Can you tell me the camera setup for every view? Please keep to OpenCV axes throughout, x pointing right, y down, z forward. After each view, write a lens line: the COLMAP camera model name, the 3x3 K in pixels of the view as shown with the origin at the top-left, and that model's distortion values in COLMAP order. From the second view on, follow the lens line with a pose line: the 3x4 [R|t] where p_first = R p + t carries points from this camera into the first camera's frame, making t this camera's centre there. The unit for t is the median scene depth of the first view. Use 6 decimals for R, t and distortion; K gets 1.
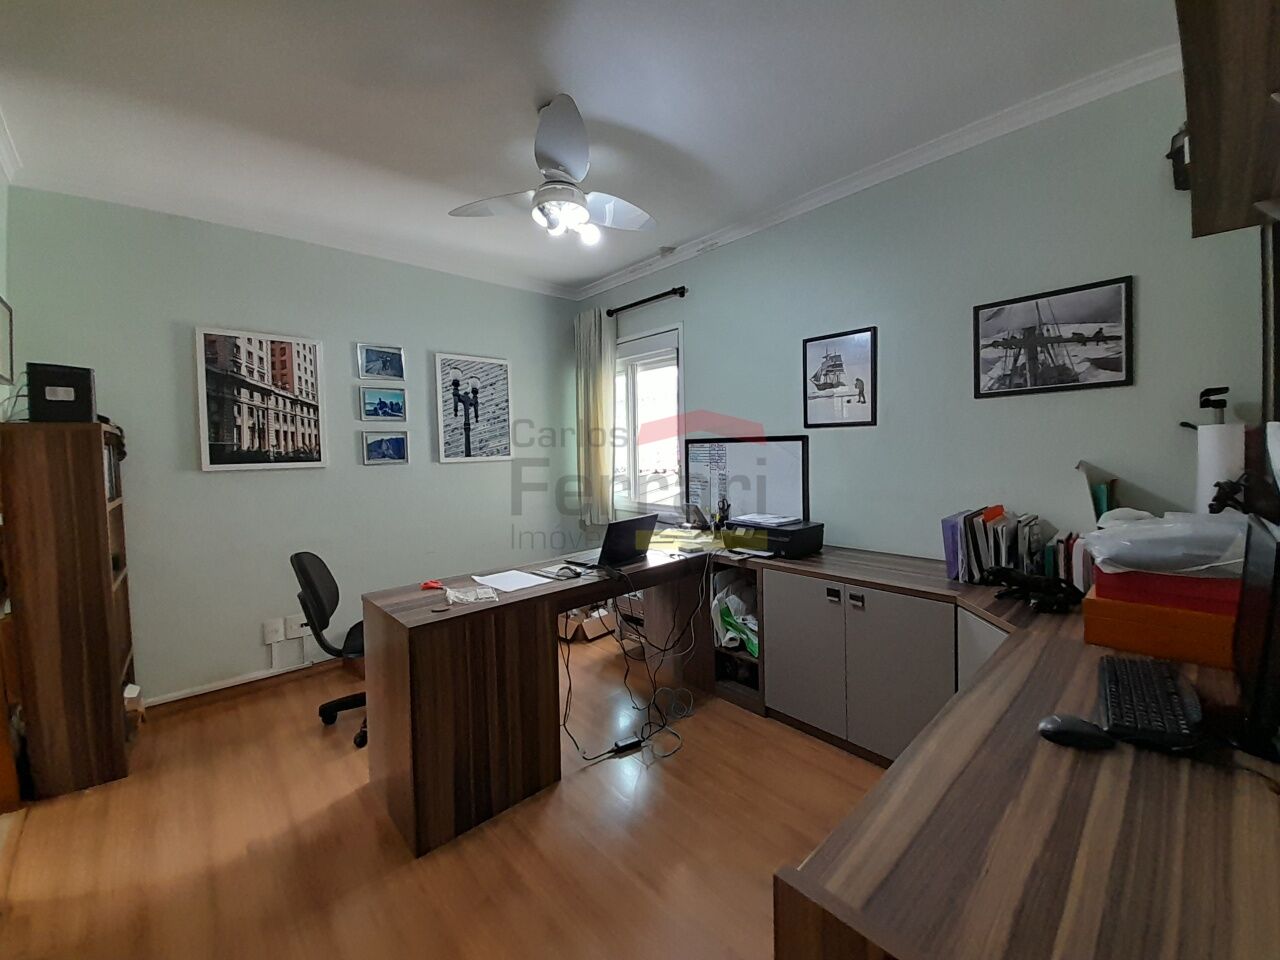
lens RADIAL K [[506.8, 0, 653.7], [0, 506.8, 464.8], [0, 0, 1]] dist [0.000256, -0.000163]
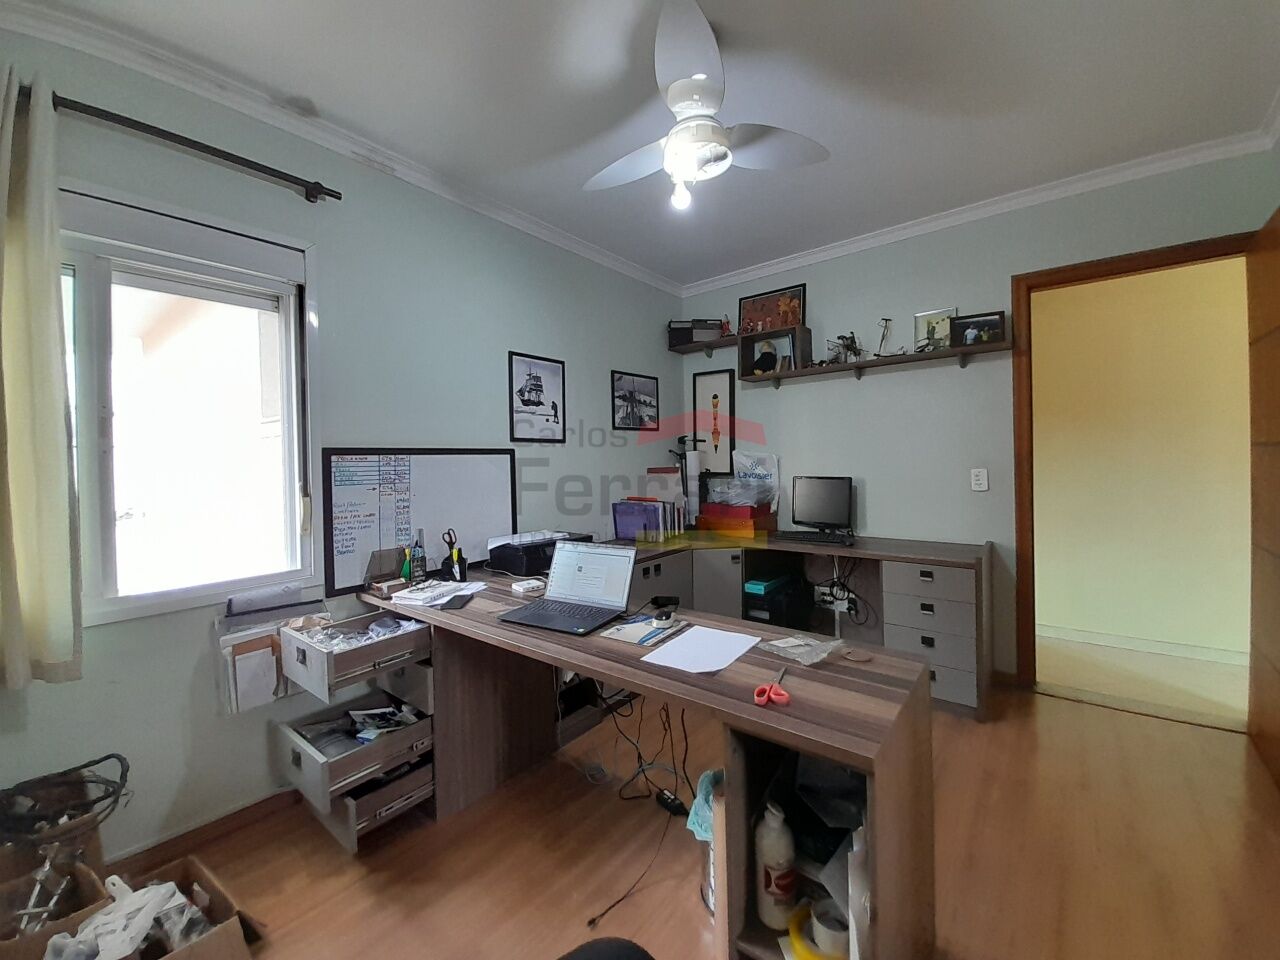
lens RADIAL K [[506.8, 0, 653.7], [0, 506.8, 464.8], [0, 0, 1]] dist [0.000256, -0.000163]
pose [[-0.155005, 0.014011, 0.987814, -0.504747], [0.057207, 0.998349, -0.005183, -0.005112], [-0.986256, 0.055707, -0.155551, 0.632977]]
